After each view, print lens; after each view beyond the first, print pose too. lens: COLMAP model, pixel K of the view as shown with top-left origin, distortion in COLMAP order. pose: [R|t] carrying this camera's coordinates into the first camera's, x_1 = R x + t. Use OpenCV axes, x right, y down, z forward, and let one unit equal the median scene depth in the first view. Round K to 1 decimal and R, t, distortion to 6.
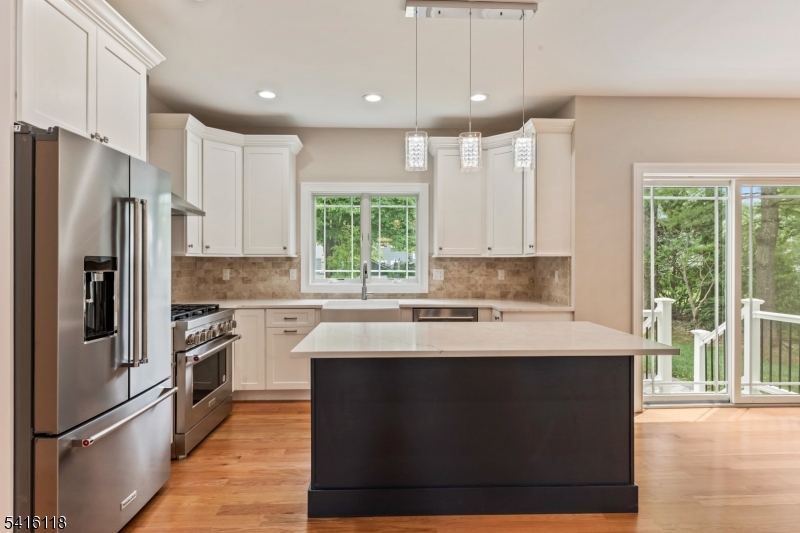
lens RADIAL K [[449.0, 0, 400.0], [0, 449.0, 266.5], [0, 0, 1]] dist [0.001254, 0.000246]
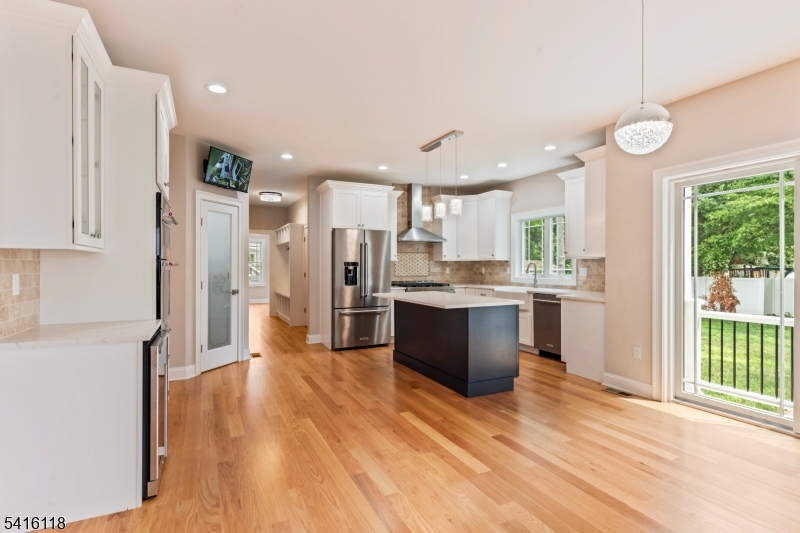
lens RADIAL K [[396.9, 0, 400.0], [0, 396.9, 266.5], [0, 0, 1]] dist [-0.000083, -0.000031]
pose [[0.407300, 0.000099, -0.913295, 0.937887], [-0.005679, 0.999981, -0.002424, 0.007857], [0.913277, 0.006174, 0.407292, 0.041044]]
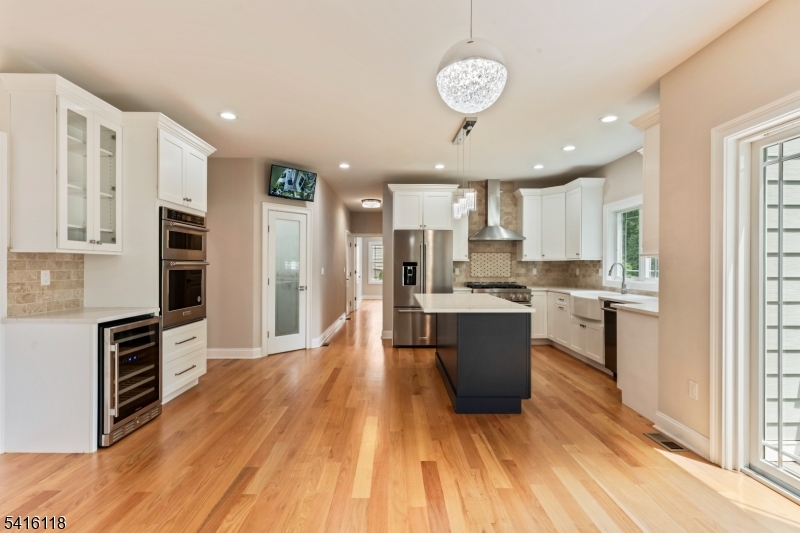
lens RADIAL K [[376.2, 0, 400.0], [0, 376.2, 266.5], [0, 0, 1]] dist [0.000496, 0.000064]
pose [[-0.021146, 0.000524, -0.999776, 0.945382], [-0.010554, 0.999944, 0.000748, 0.004910], [0.999721, 0.010567, -0.021139, 0.404720]]
